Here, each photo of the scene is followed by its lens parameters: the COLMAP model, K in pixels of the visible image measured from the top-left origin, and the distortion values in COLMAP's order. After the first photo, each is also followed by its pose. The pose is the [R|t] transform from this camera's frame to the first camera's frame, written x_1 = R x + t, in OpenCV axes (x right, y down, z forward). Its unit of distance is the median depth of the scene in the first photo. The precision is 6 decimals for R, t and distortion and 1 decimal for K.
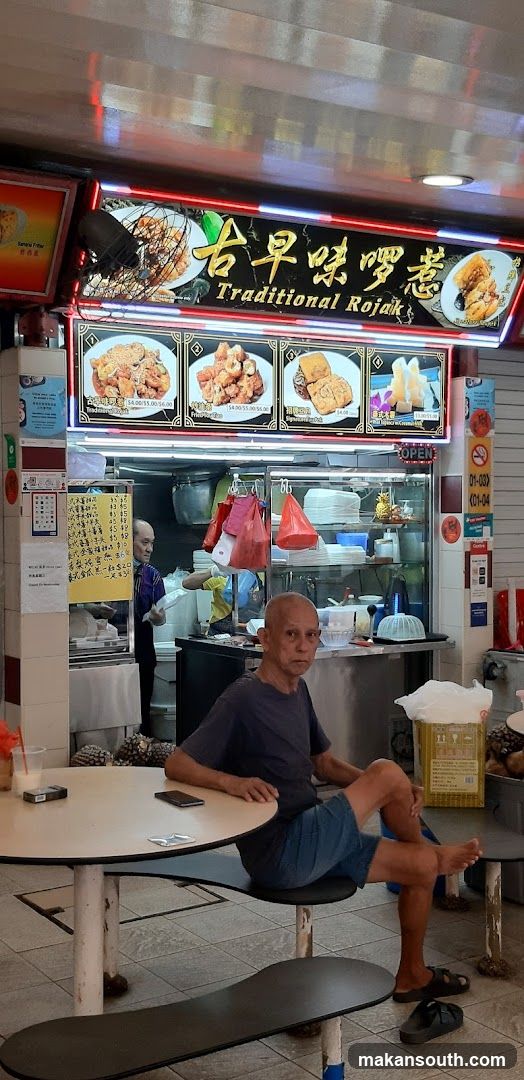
lens RADIAL K [[1327.7, 0, 268.6], [0, 1327.7, 573.0], [0, 0, 1]] dist [0.143279, 0.000000]
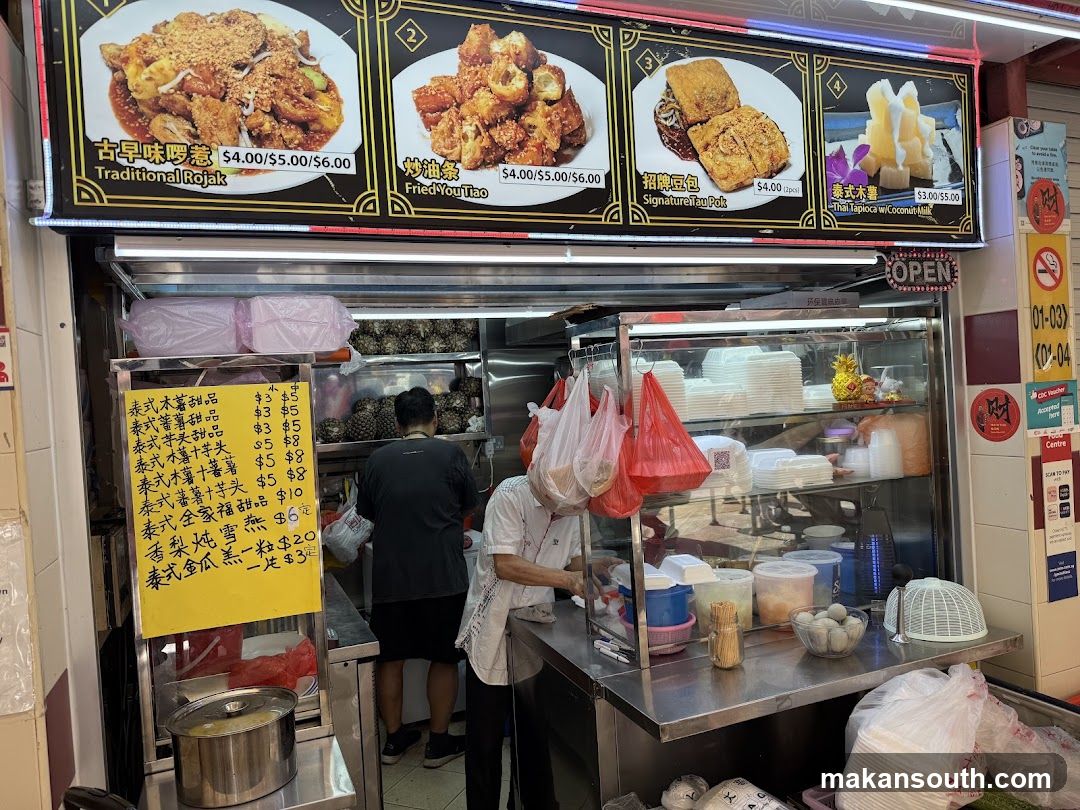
lens RADIAL K [[764.3, 0, 541.8], [0, 764.3, 406.7], [0, 0, 1]] dist [0.026724, -0.040220]
pose [[0.974724, -0.051570, -0.217380, 0.033699], [0.044980, 0.998369, -0.035158, -0.037872], [0.218839, 0.024492, 0.975454, 0.758125]]
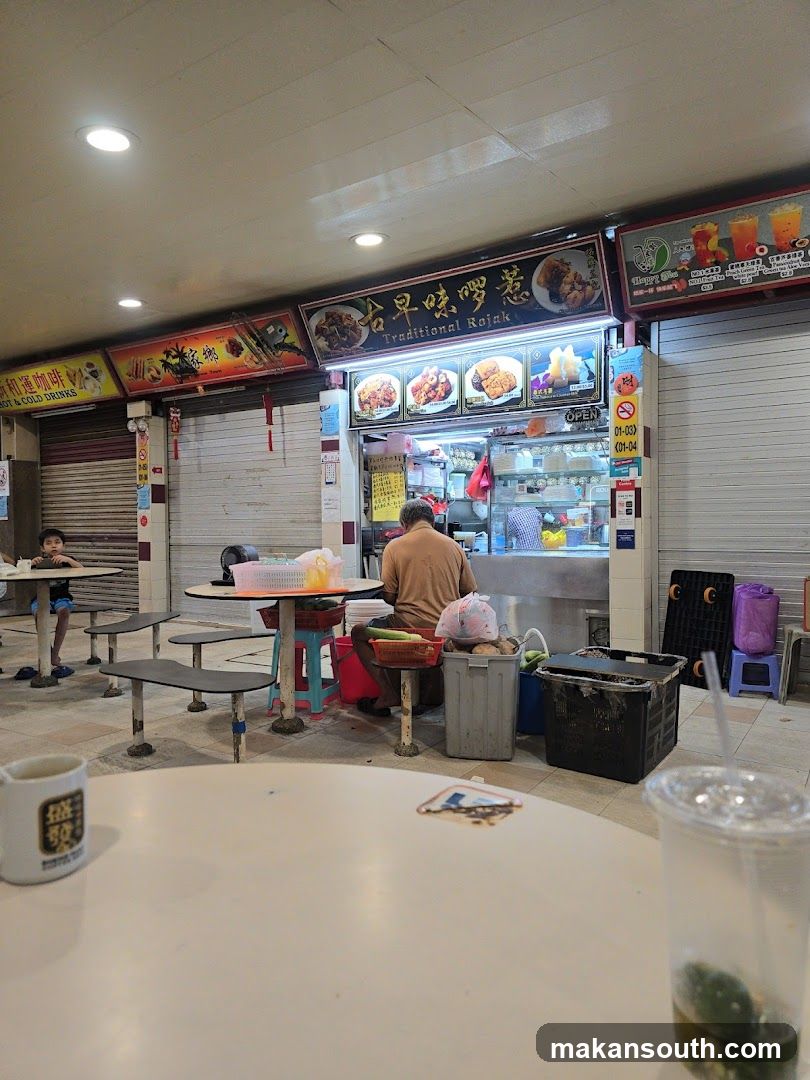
lens RADIAL K [[718.7, 0, 400.1], [0, 718.7, 542.7], [0, 0, 1]] dist [0.056958, -0.050395]
pose [[0.374006, 0.024648, -0.927099, 0.798111], [-0.041911, 0.999075, 0.009654, 0.041507], [0.926479, 0.035245, 0.374693, 0.632818]]
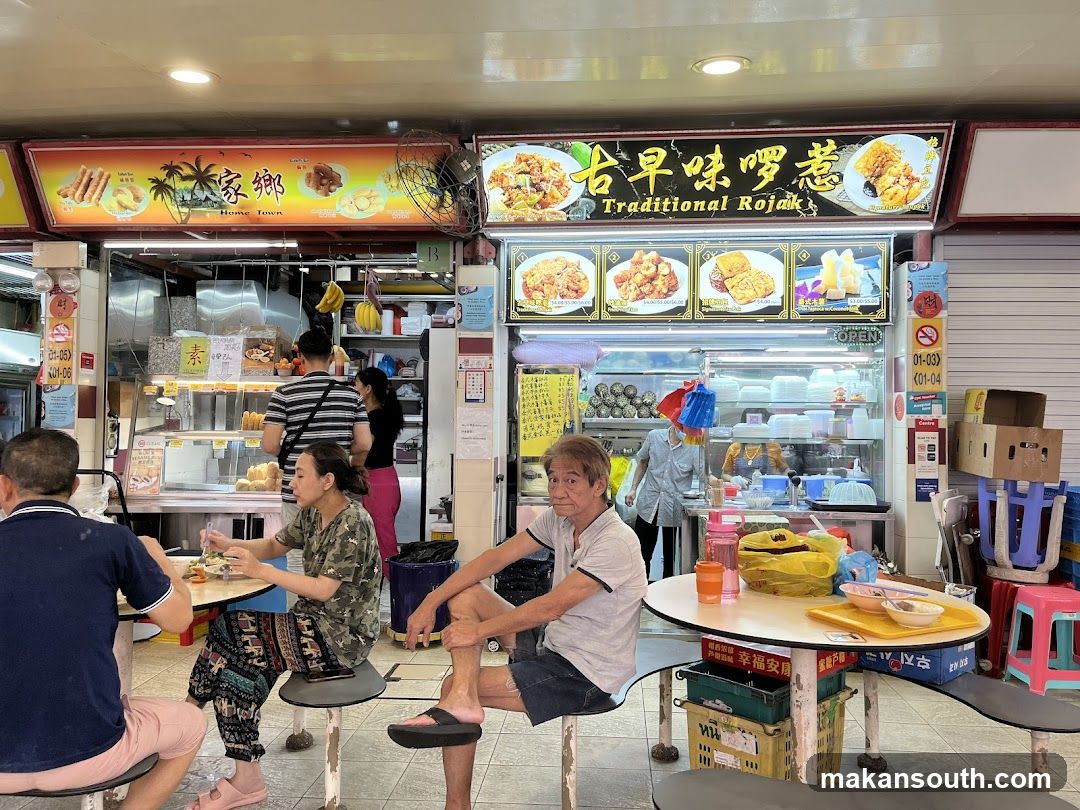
lens RADIAL K [[808.0, 0, 545.9], [0, 808.0, 412.8], [0, 0, 1]] dist [0.047391, -0.048848]
pose [[0.776945, 0.001478, -0.629567, 0.369543], [-0.045737, 0.997487, -0.054102, 0.021606], [0.627905, 0.070829, 0.775060, 0.372477]]
